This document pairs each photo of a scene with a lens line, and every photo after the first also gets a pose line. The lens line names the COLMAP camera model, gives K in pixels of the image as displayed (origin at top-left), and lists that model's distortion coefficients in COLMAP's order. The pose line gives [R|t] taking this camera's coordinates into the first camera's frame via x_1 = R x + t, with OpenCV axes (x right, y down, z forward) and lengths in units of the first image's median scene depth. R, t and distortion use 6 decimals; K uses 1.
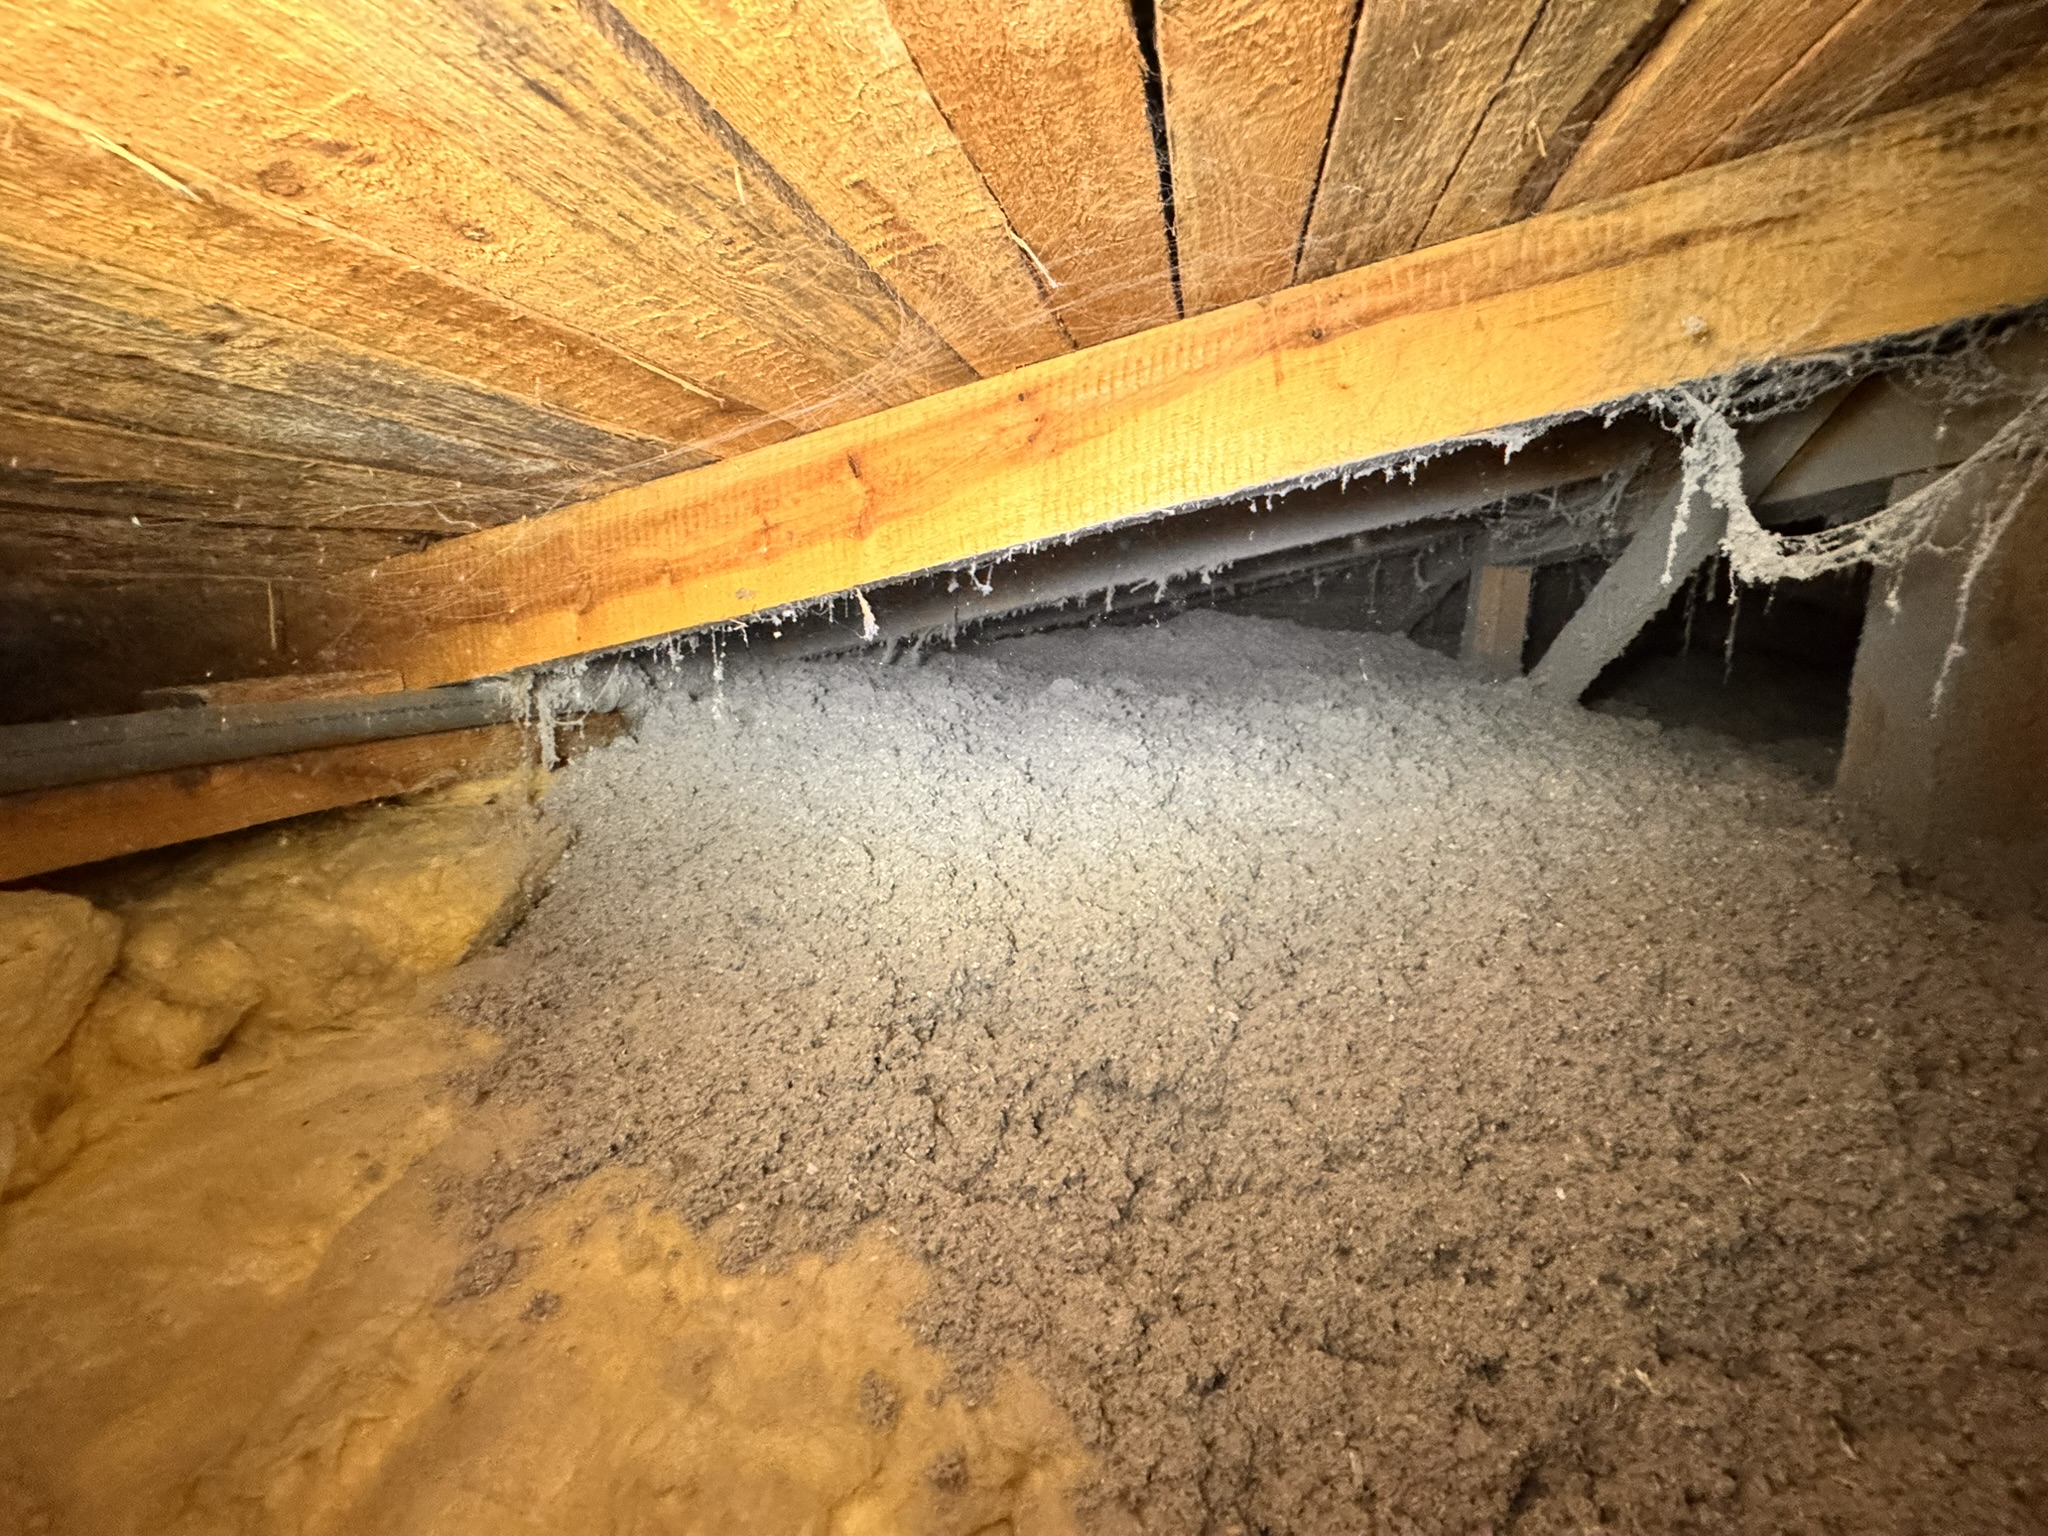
lens RADIAL K [[810.8, 0, 1023.4], [0, 810.8, 766.6], [0, 0, 1]] dist [-0.001128, 0.000575]
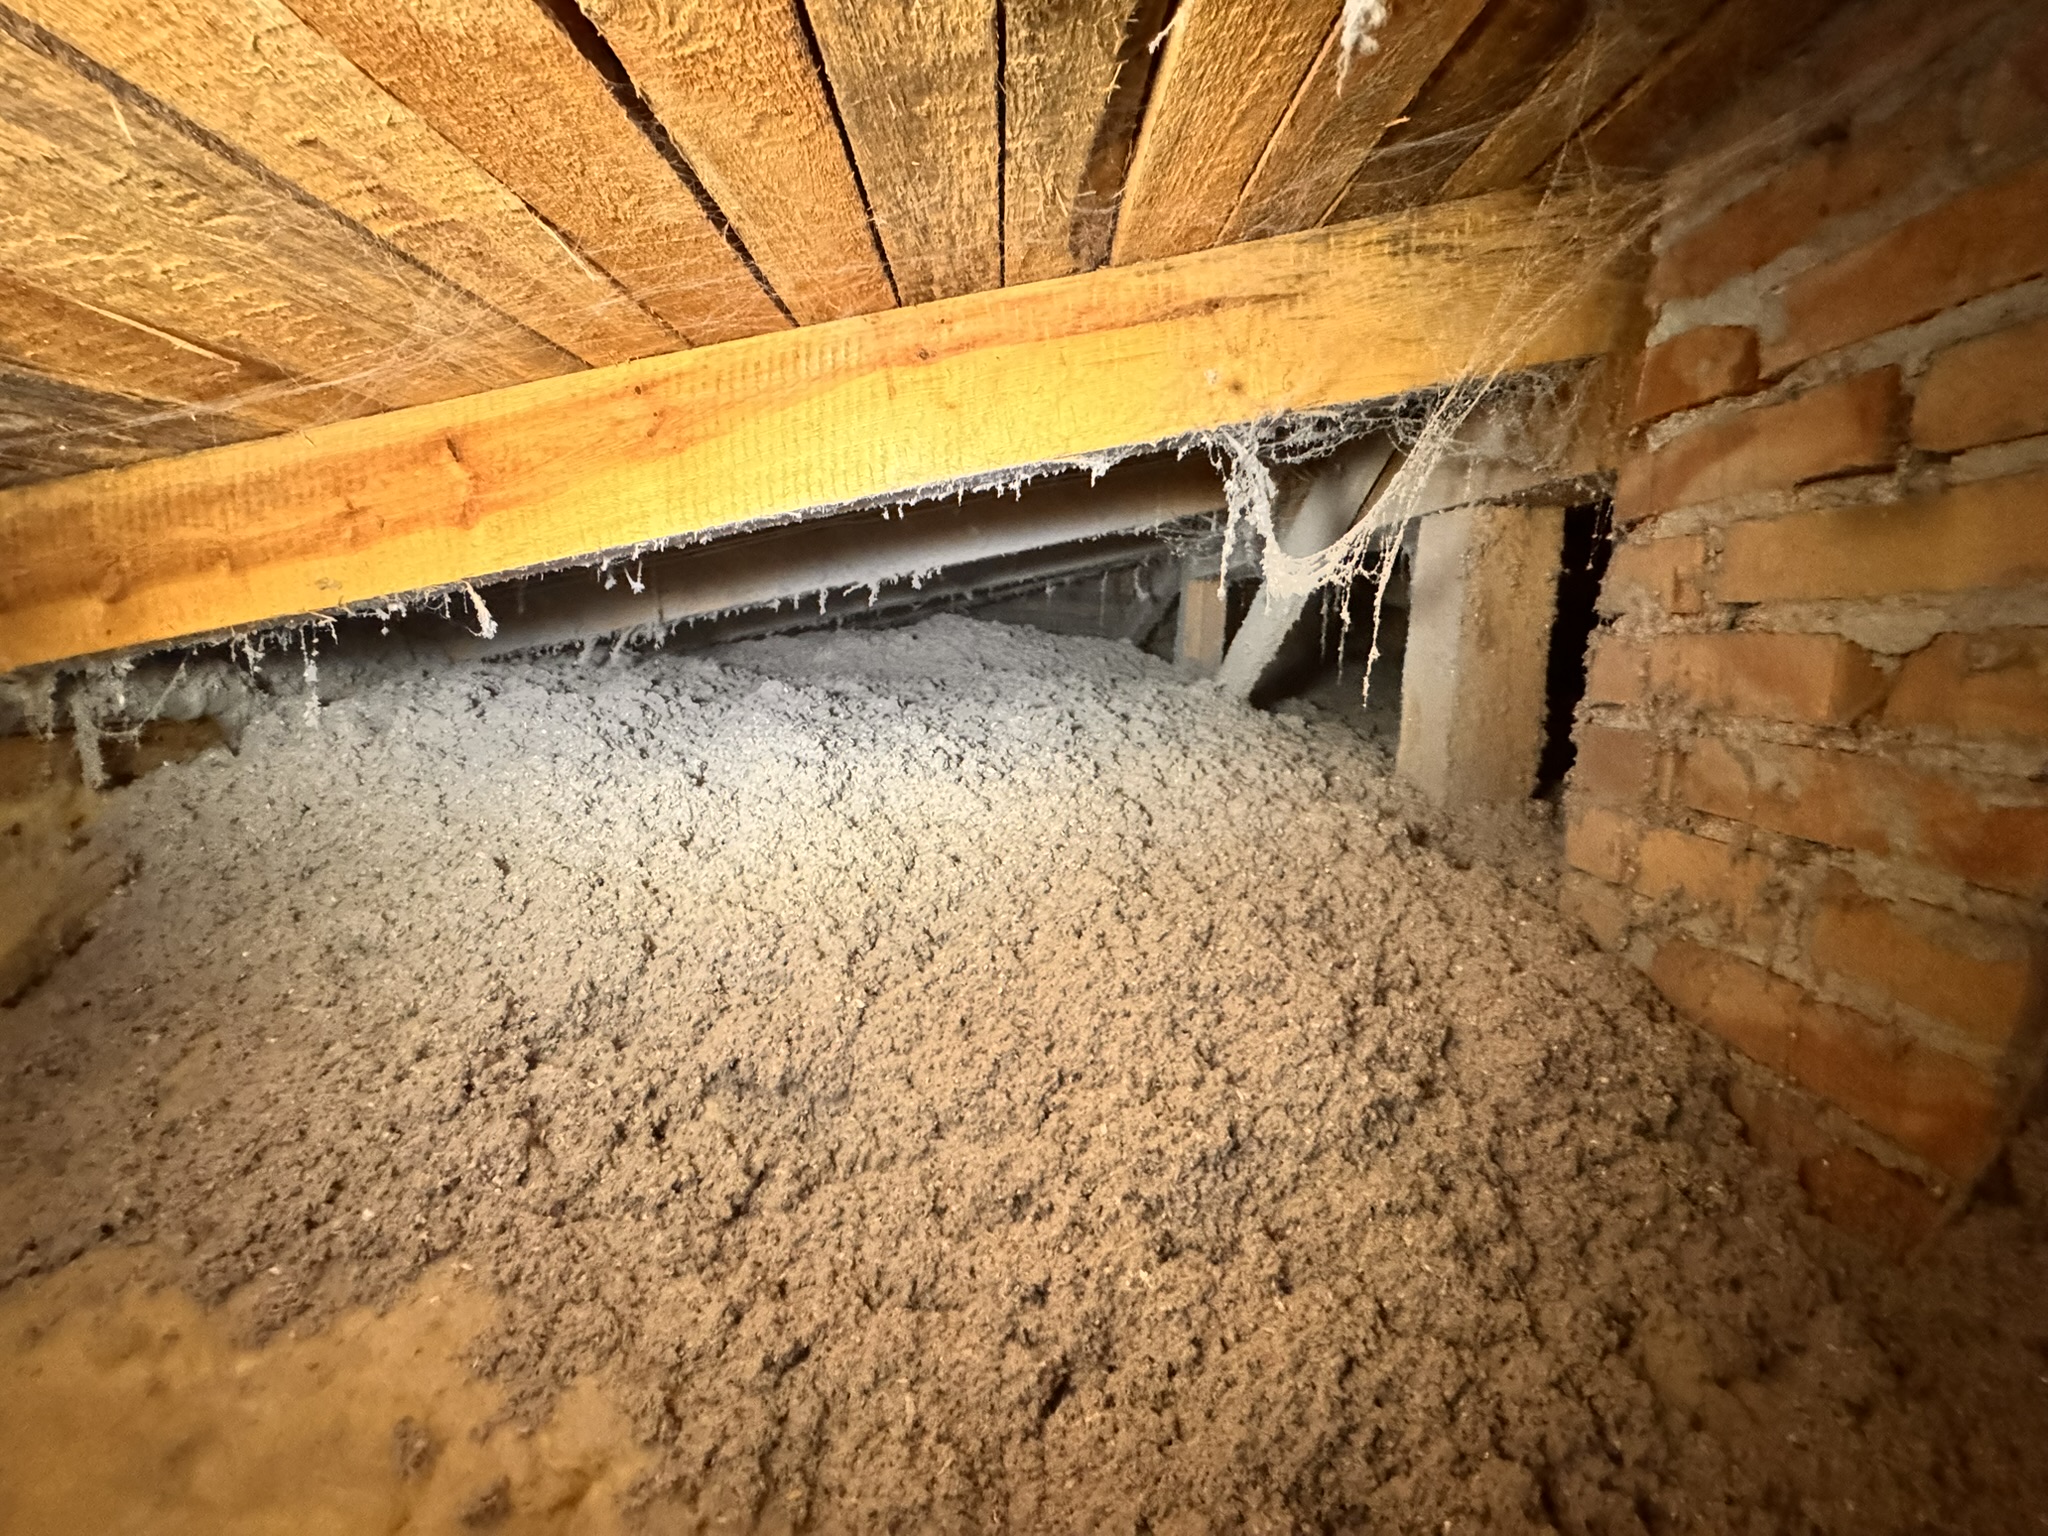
lens RADIAL K [[810.8, 0, 1020.2], [0, 810.8, 766.6], [0, 0, 1]] dist [-0.001128, 0.000575]
pose [[0.969563, -0.027049, 0.243345, 0.225559], [0.028408, 0.999594, -0.002078, 0.014105], [-0.243190, 0.008927, 0.969938, -0.062318]]
